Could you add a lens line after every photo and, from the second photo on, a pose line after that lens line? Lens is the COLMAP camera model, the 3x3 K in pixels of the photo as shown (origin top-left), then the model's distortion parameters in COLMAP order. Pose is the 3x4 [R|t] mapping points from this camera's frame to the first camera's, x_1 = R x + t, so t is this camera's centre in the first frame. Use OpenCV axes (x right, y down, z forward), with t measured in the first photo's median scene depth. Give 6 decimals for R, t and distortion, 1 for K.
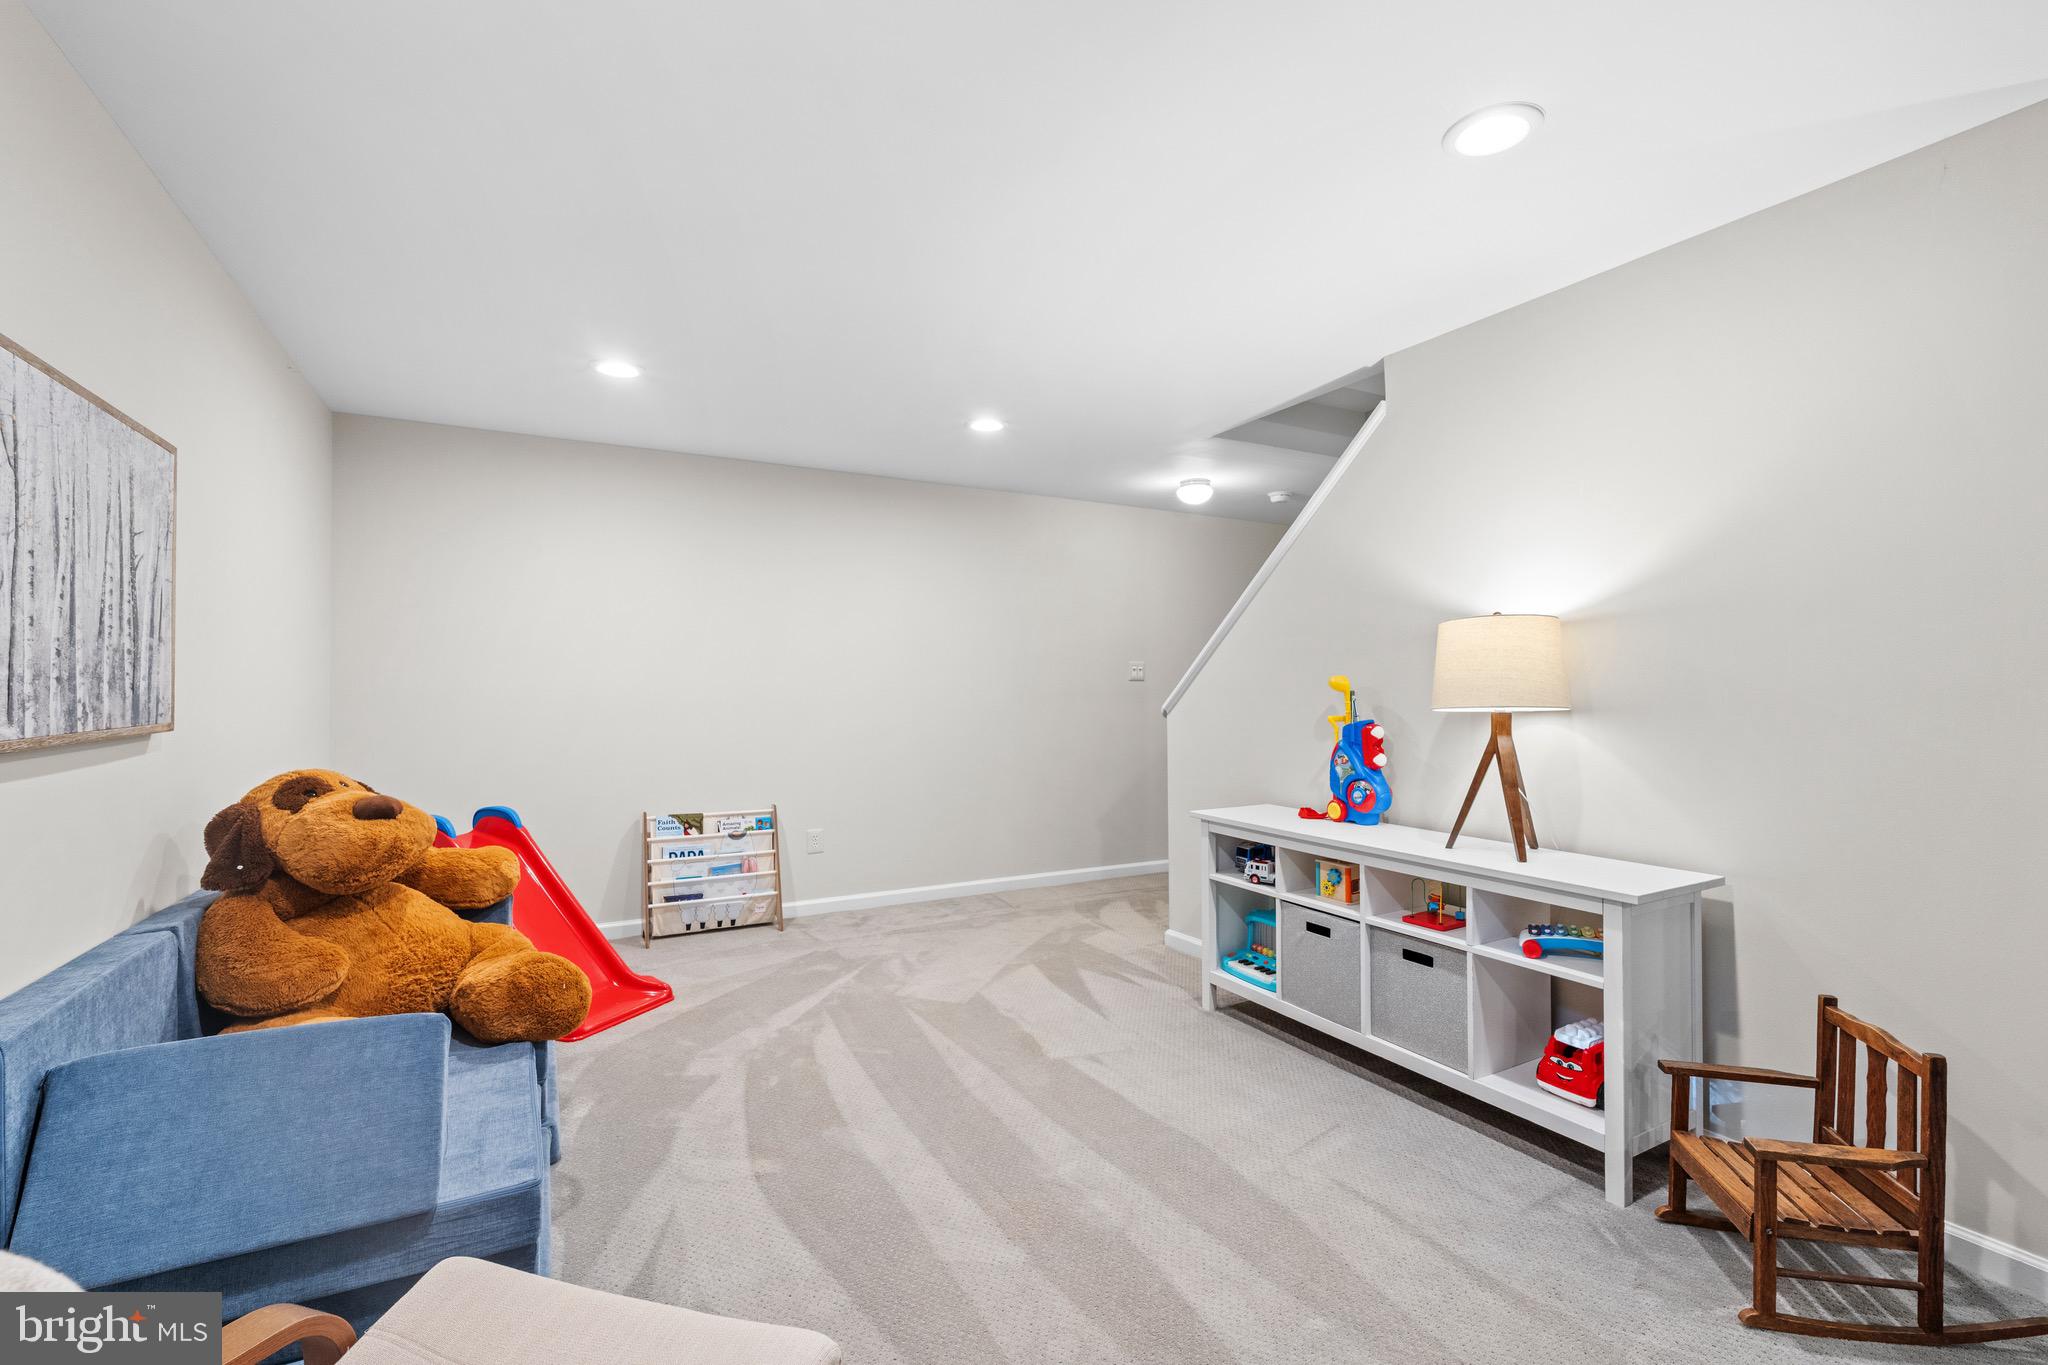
lens RADIAL K [[907.8, 0, 1022.4], [0, 907.8, 687.4], [0, 0, 1]] dist [-0.002361, 0.000045]
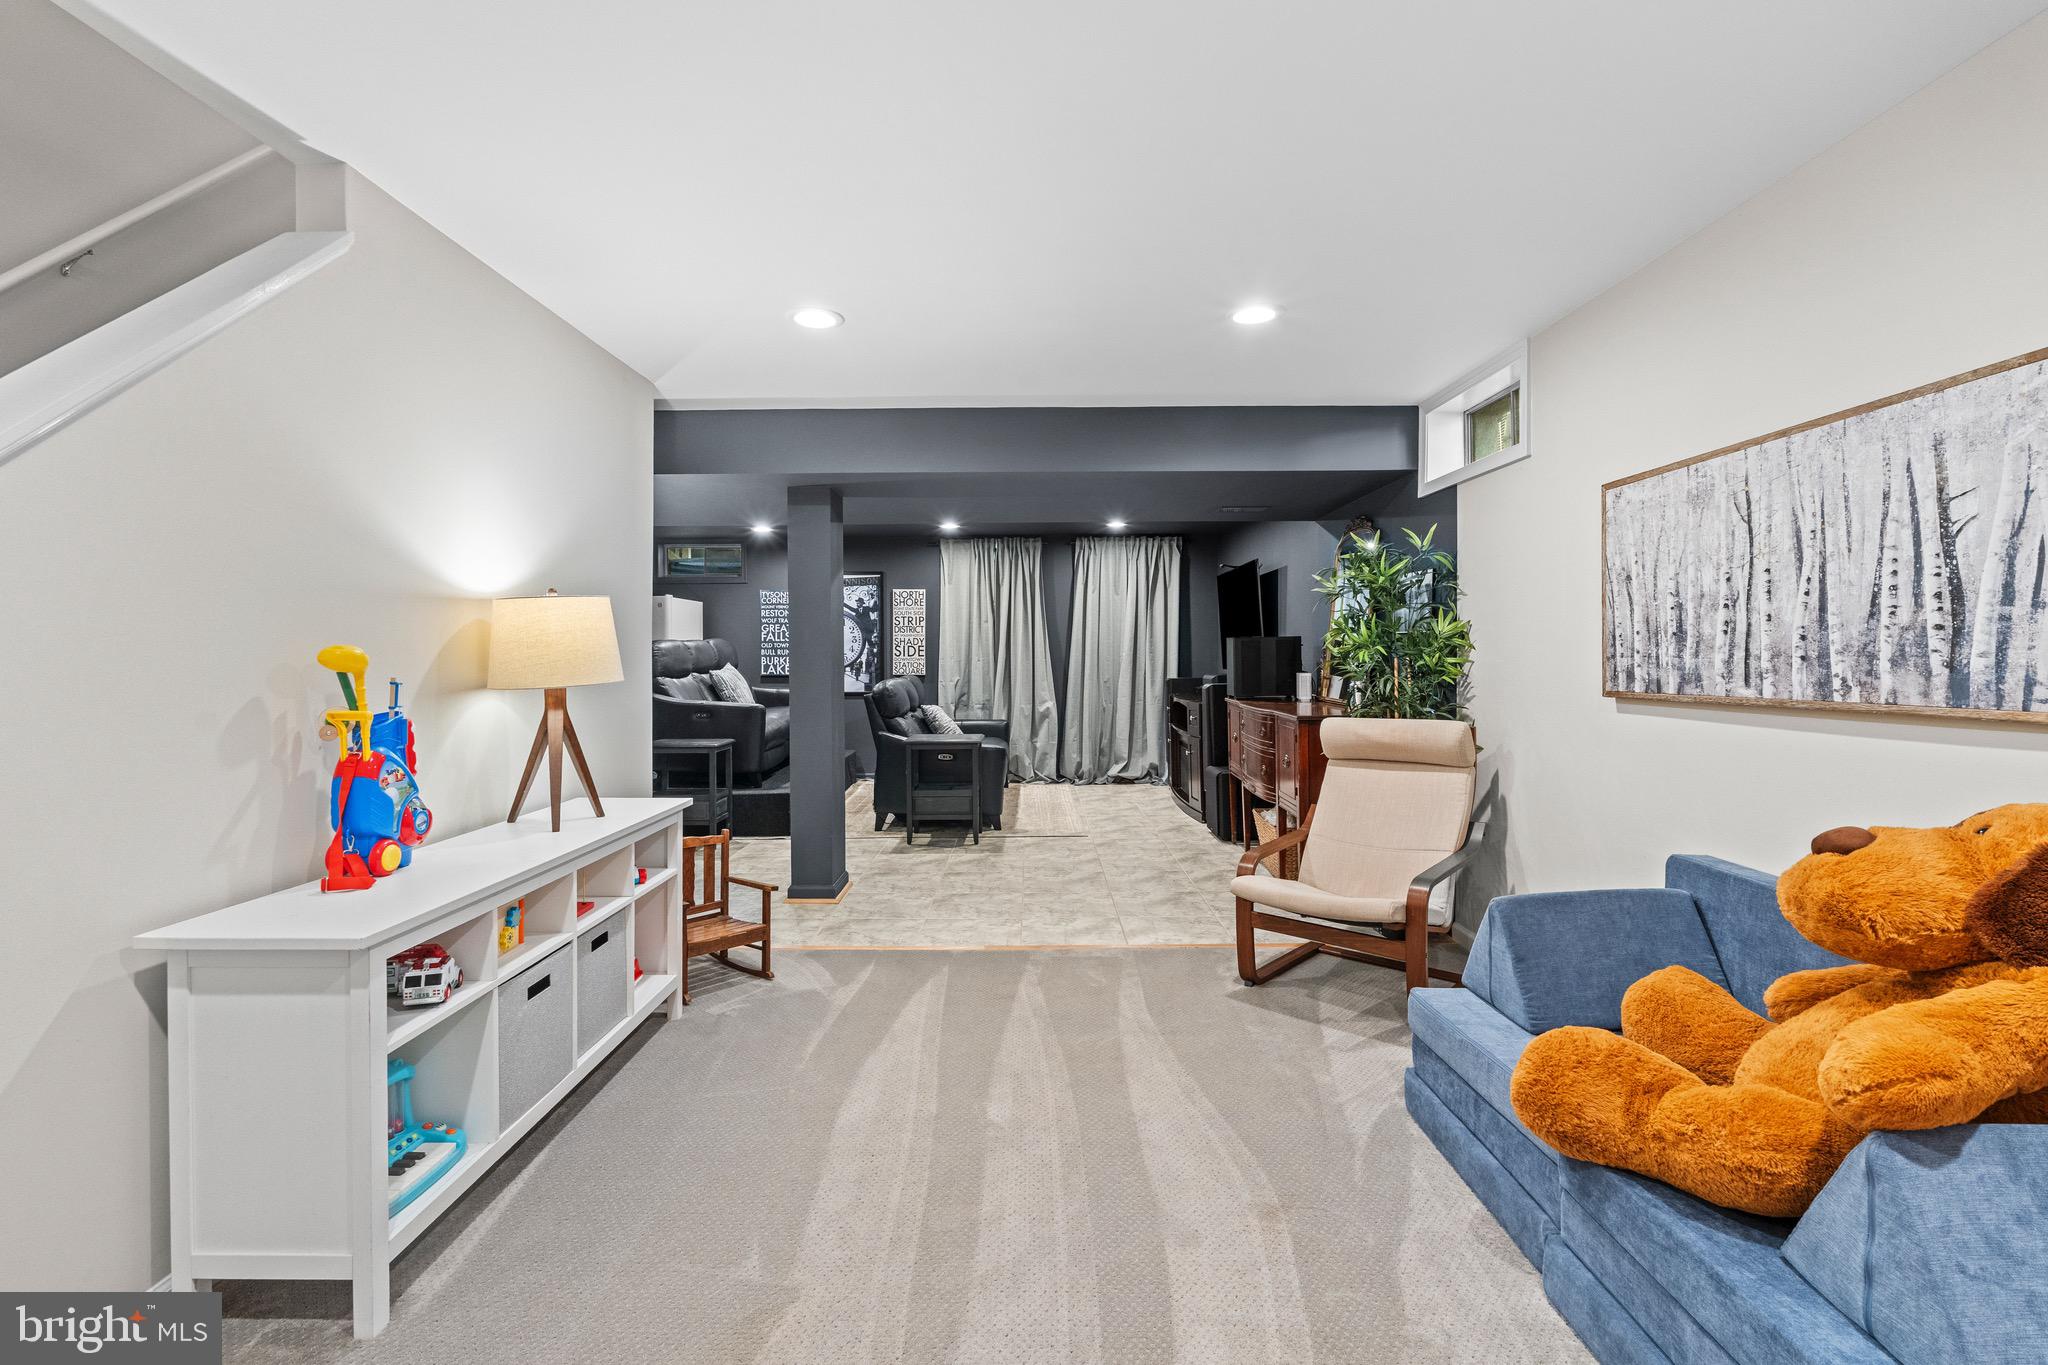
lens RADIAL K [[930.6, 0, 1024.0], [0, 930.6, 682.5], [0, 0, 1]] dist [0.000330, 0.000001]
pose [[-0.878510, -0.012657, 0.477557, -0.699908], [0.000783, 0.999609, 0.027933, -0.011316], [-0.477724, 0.024913, -0.878157, 2.645928]]
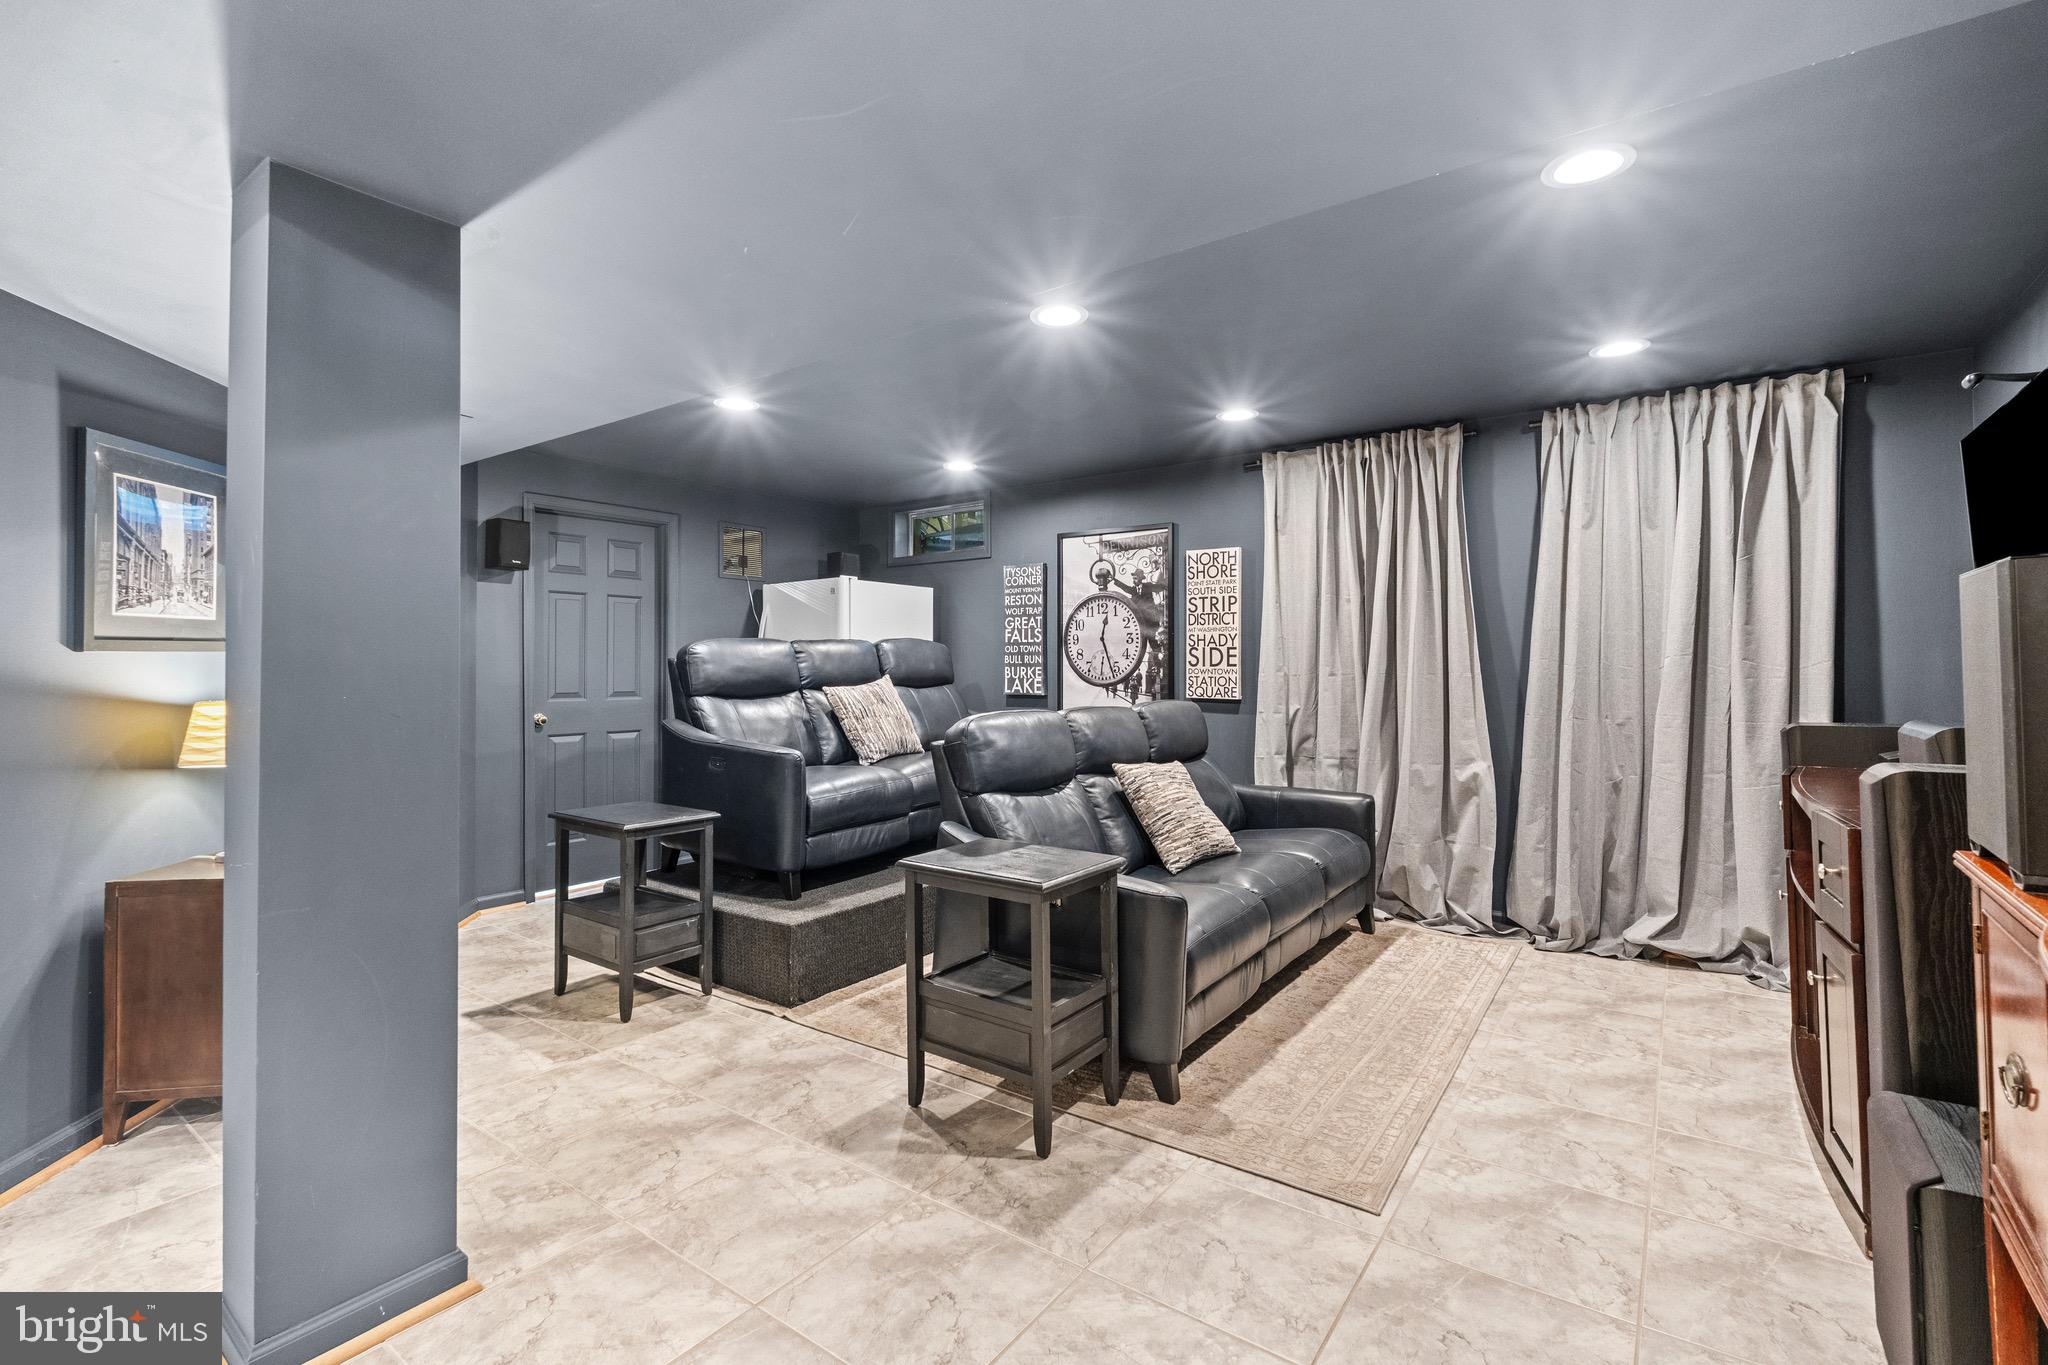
lens RADIAL K [[913.4, 0, 1020.7], [0, 913.4, 658.8], [0, 0, 1]] dist [-0.010086, -0.000133]
pose [[-0.428733, 0.007199, 0.903403, -0.367701], [-0.002318, 0.999956, -0.009068, -0.009849], [-0.903428, -0.005982, -0.428697, 1.441488]]
